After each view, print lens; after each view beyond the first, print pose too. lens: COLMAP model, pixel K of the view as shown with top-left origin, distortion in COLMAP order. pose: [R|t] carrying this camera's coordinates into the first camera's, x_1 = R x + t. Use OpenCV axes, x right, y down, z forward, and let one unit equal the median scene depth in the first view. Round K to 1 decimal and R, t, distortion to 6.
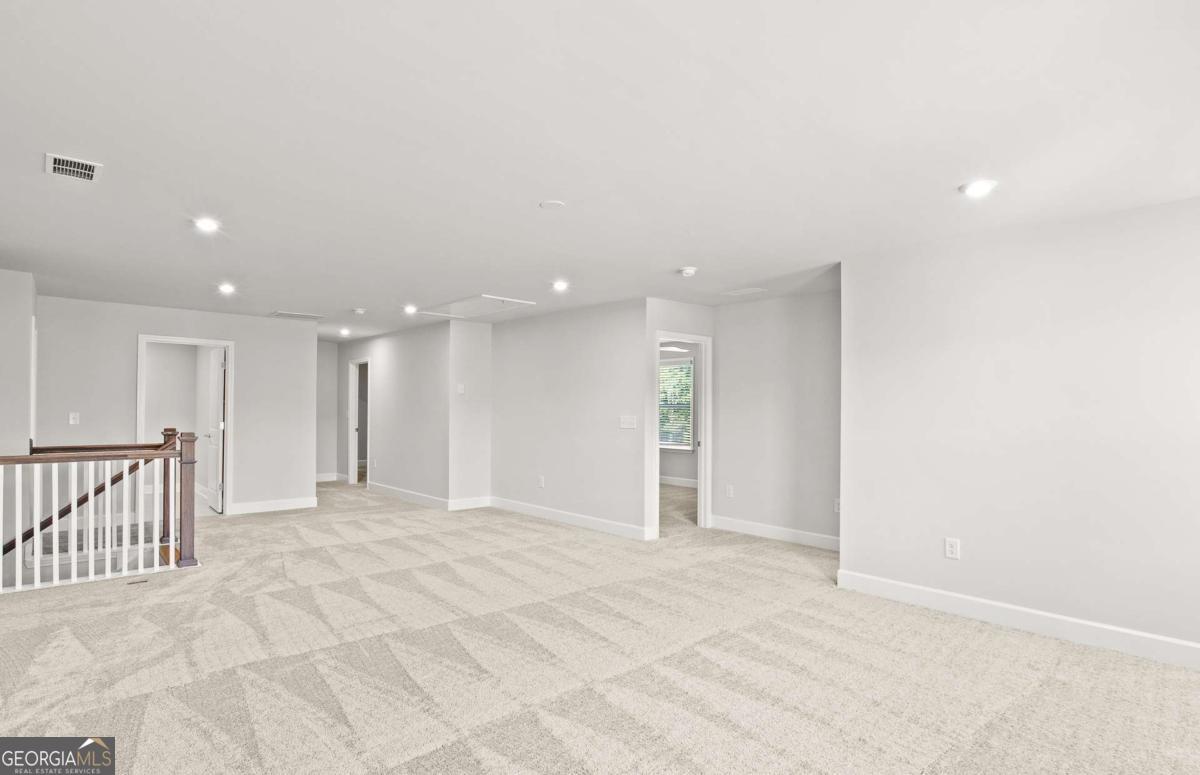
lens RADIAL K [[602.7, 0, 596.5], [0, 602.7, 405.6], [0, 0, 1]] dist [0.001071, 0.000044]
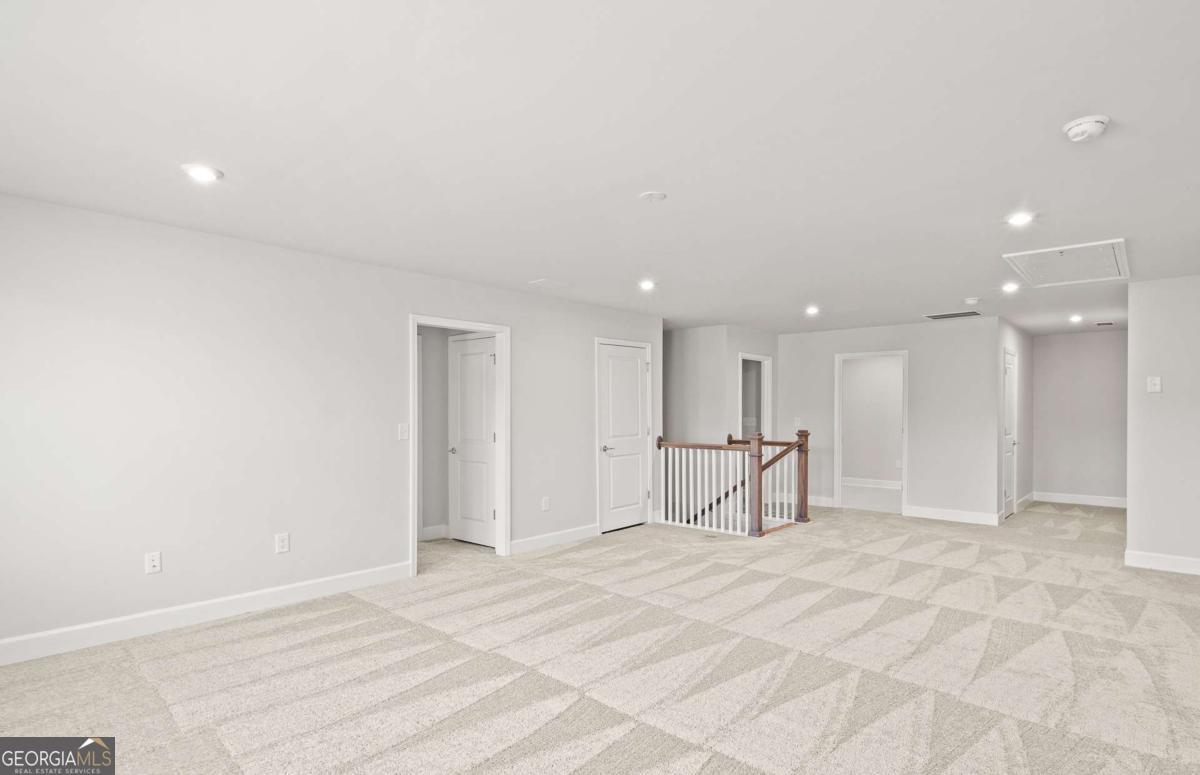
lens RADIAL K [[587.8, 0, 580.3], [0, 587.8, 415.7], [0, 0, 1]] dist [0.003401, 0.000257]
pose [[0.105389, 0.004120, -0.994423, 0.597974], [0.004434, 0.999980, 0.004612, 0.000430], [0.994421, -0.004896, 0.105368, 0.560863]]
